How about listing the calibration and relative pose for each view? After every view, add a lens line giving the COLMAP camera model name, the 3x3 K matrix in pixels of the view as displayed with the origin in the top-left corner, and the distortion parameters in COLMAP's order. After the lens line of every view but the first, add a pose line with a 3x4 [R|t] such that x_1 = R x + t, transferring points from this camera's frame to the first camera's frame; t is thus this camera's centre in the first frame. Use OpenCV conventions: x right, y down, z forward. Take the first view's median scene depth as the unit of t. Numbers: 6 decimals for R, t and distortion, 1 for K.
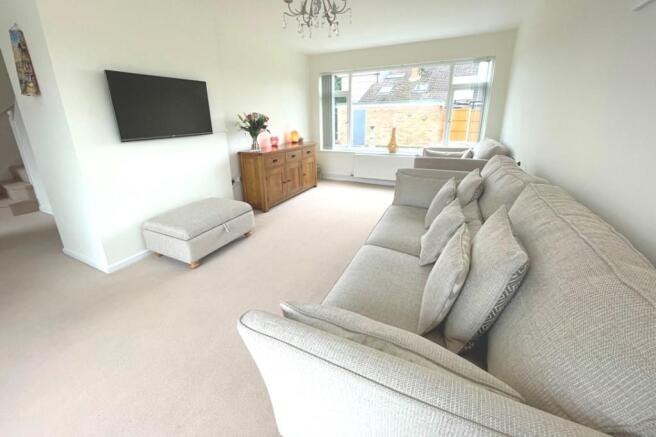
lens RADIAL K [[265.2, 0, 326.2], [0, 265.2, 192.6], [0, 0, 1]] dist [-0.001388, -0.001347]
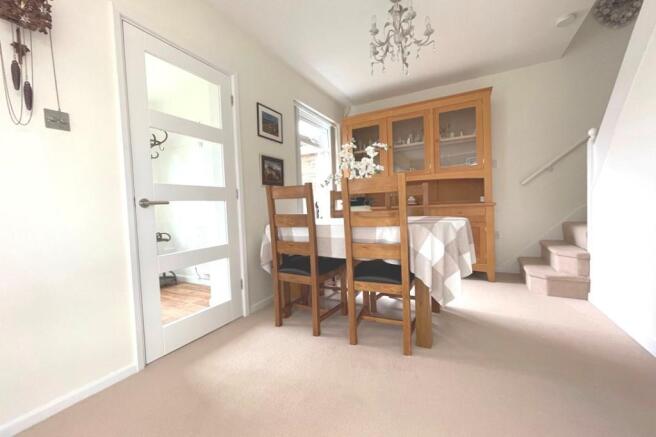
lens RADIAL K [[265.2, 0, 326.2], [0, 265.2, 220.5], [0, 0, 1]] dist [-0.001388, -0.001347]
pose [[-0.050130, 0.068661, -0.996380, -0.529389], [-0.236437, 0.968460, 0.078632, -0.009689], [0.970353, 0.239523, -0.032315, 0.458252]]
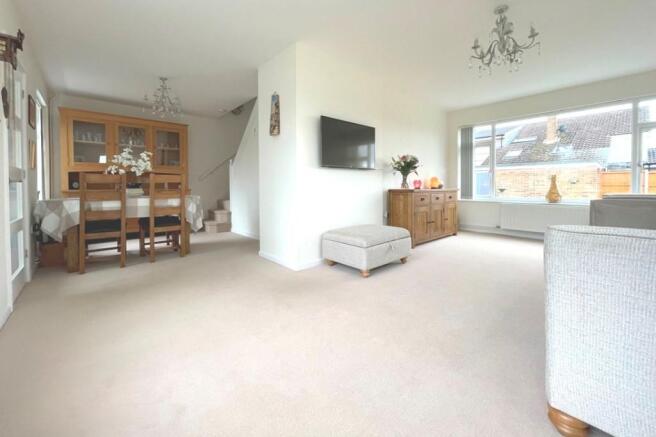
lens RADIAL K [[265.2, 0, 326.7], [0, 265.2, 189.9], [0, 0, 1]] dist [-0.001388, -0.001347]
pose [[0.925695, 0.019832, -0.377750, -0.147376], [-0.116397, 0.965106, -0.234567, 0.130518], [0.359917, 0.261107, 0.895703, -0.076883]]
